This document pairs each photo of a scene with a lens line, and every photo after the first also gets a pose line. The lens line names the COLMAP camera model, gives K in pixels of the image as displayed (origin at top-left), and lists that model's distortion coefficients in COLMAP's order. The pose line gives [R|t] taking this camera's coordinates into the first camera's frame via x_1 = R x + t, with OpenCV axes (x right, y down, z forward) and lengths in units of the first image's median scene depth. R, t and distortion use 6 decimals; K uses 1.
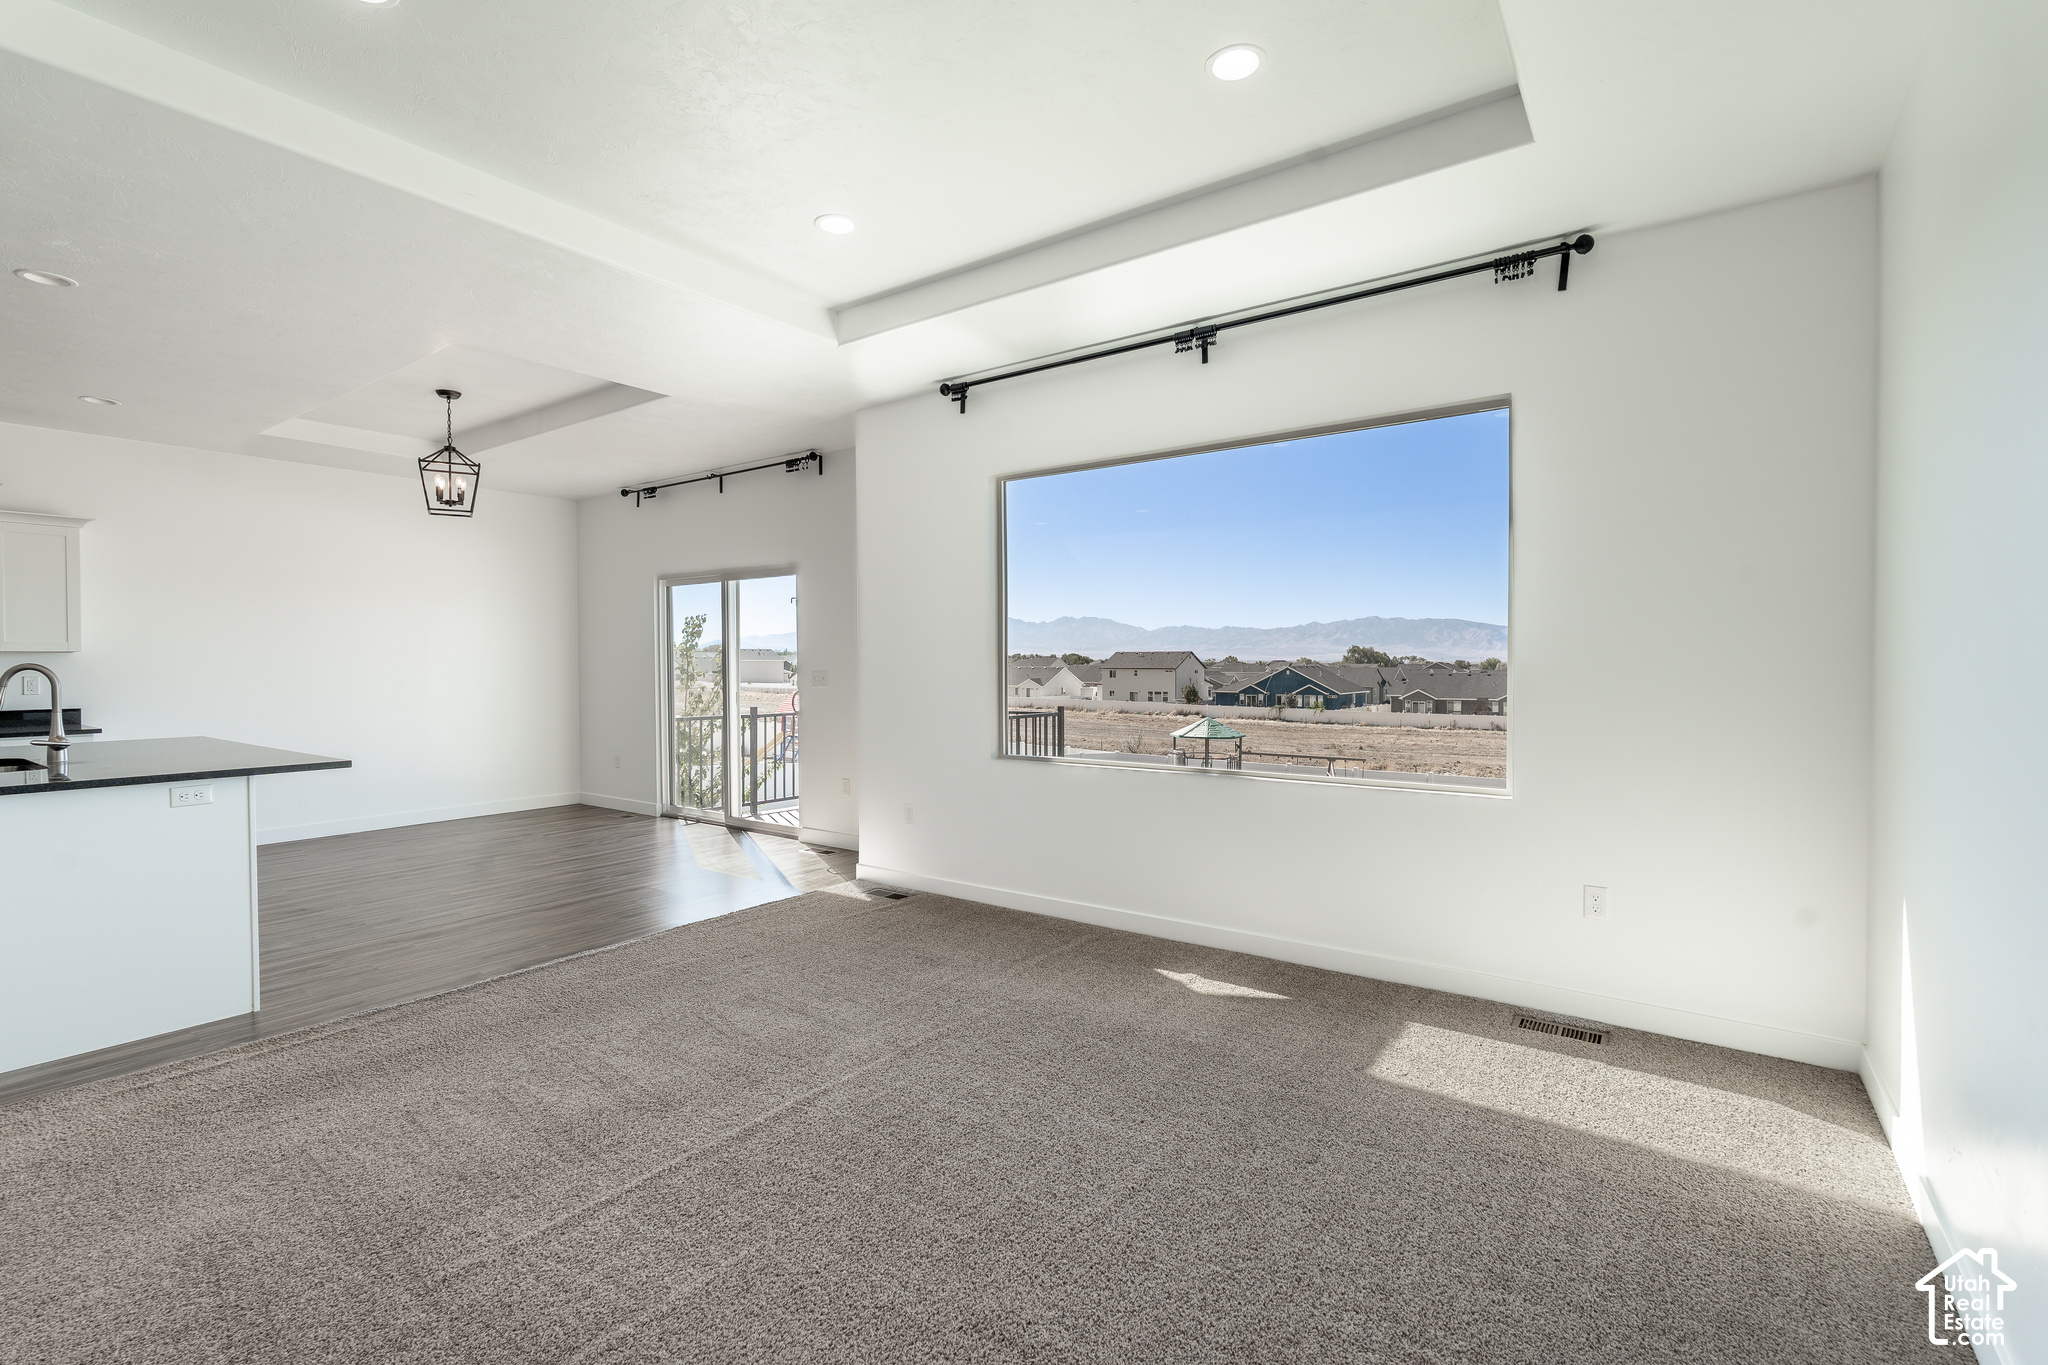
lens RADIAL K [[859.0, 0, 1024.0], [0, 859.0, 682.5], [0, 0, 1]] dist [-0.001605, -0.000019]
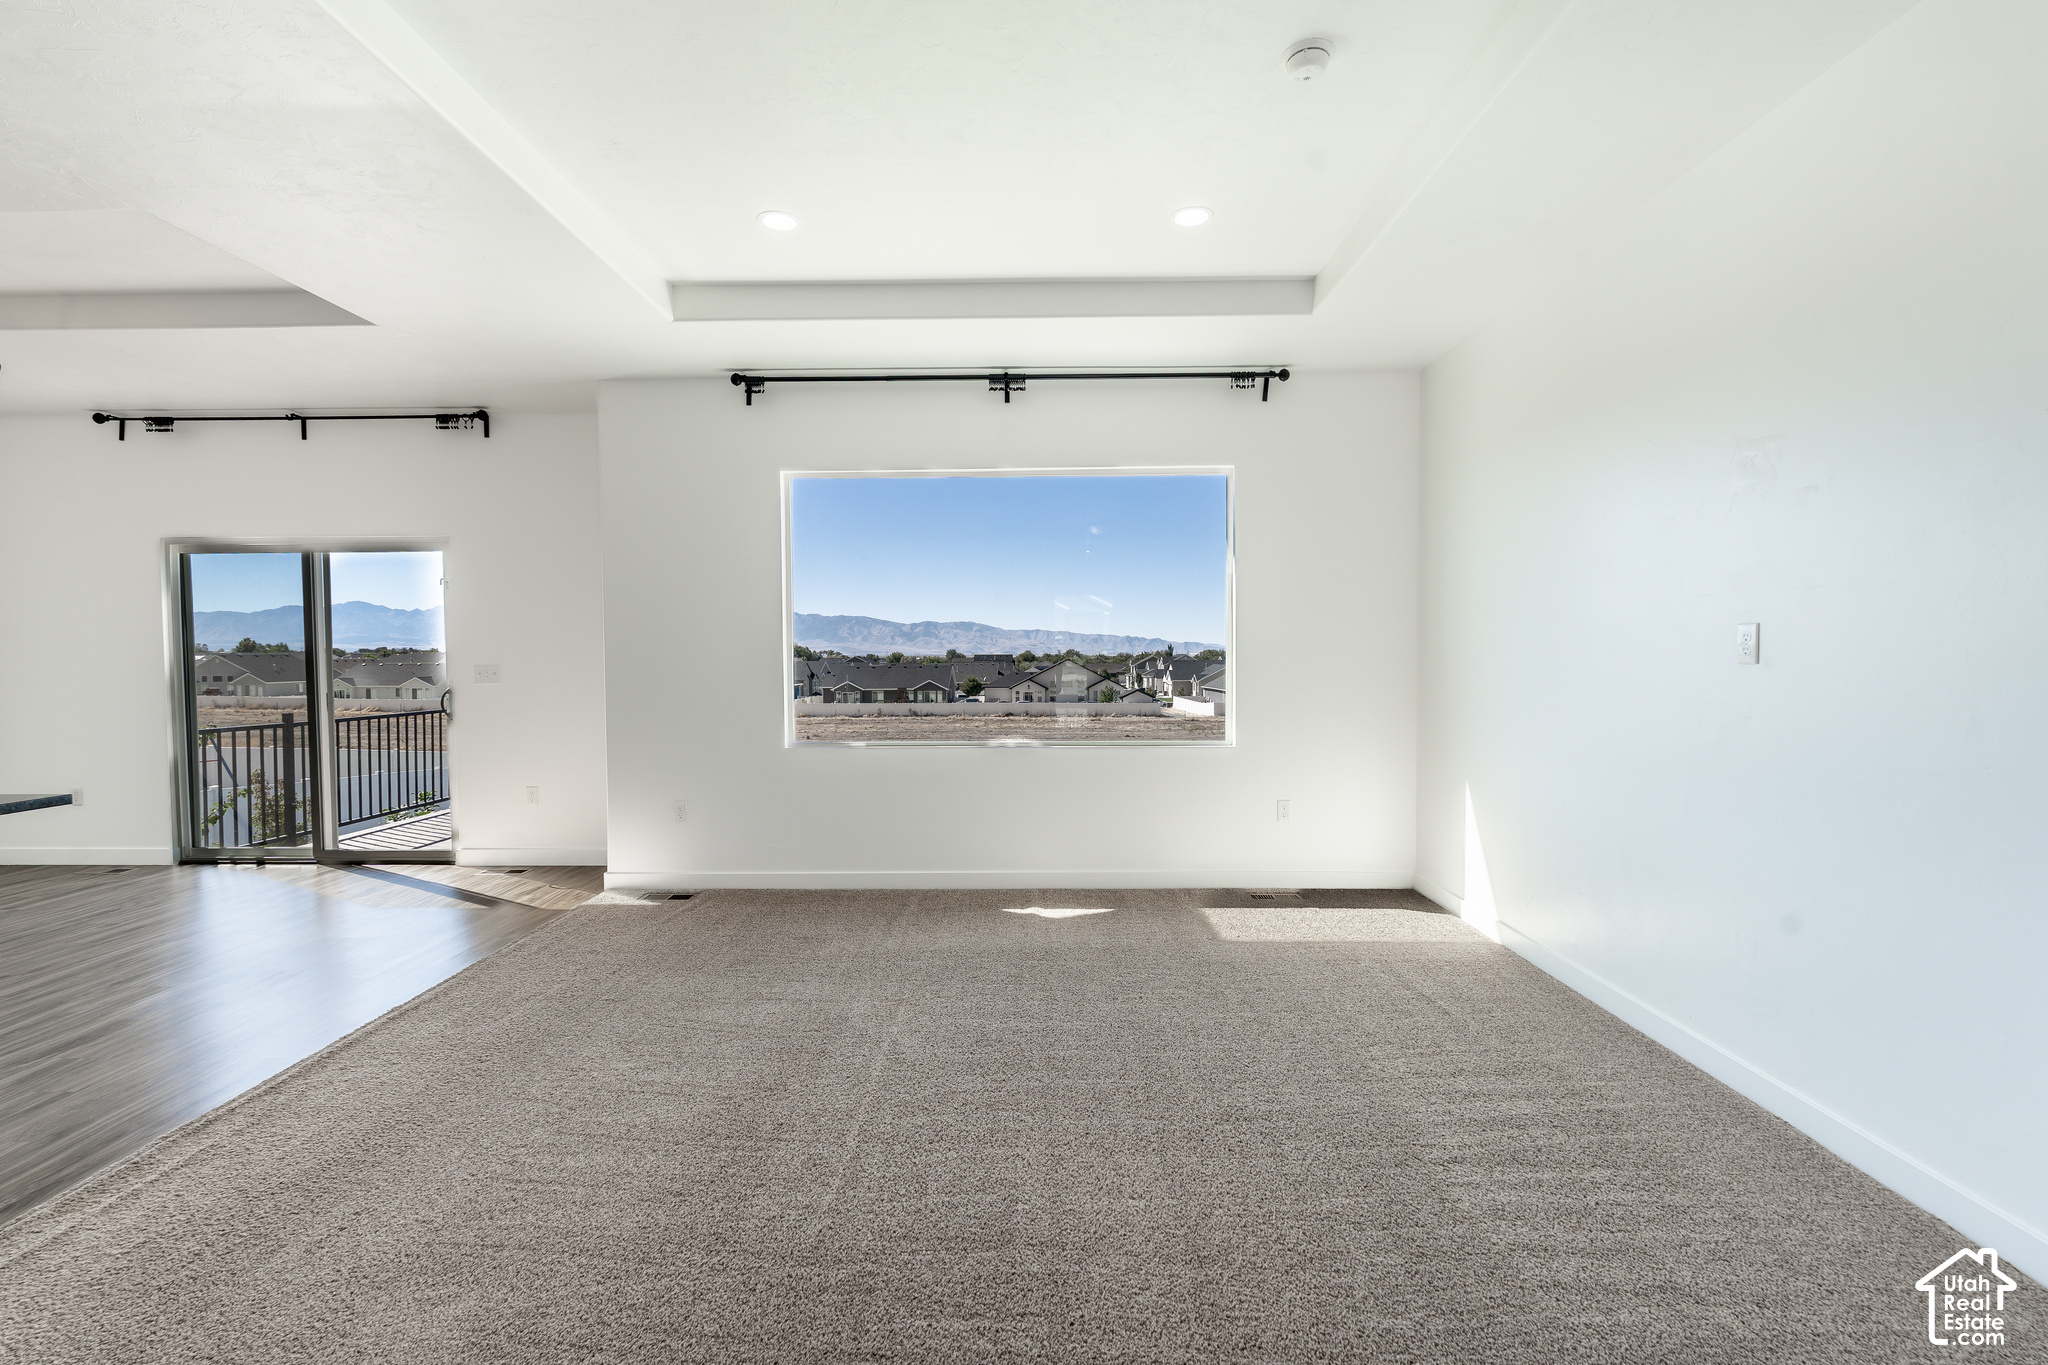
lens RADIAL K [[870.6, 0, 960.4], [0, 870.6, 689.8], [0, 0, 1]] dist [-0.002034, -0.000028]
pose [[0.840358, -0.023236, 0.541533, -0.479917], [0.015399, 0.999701, 0.018998, 0.003019], [-0.541813, -0.007626, 0.840465, 0.012879]]
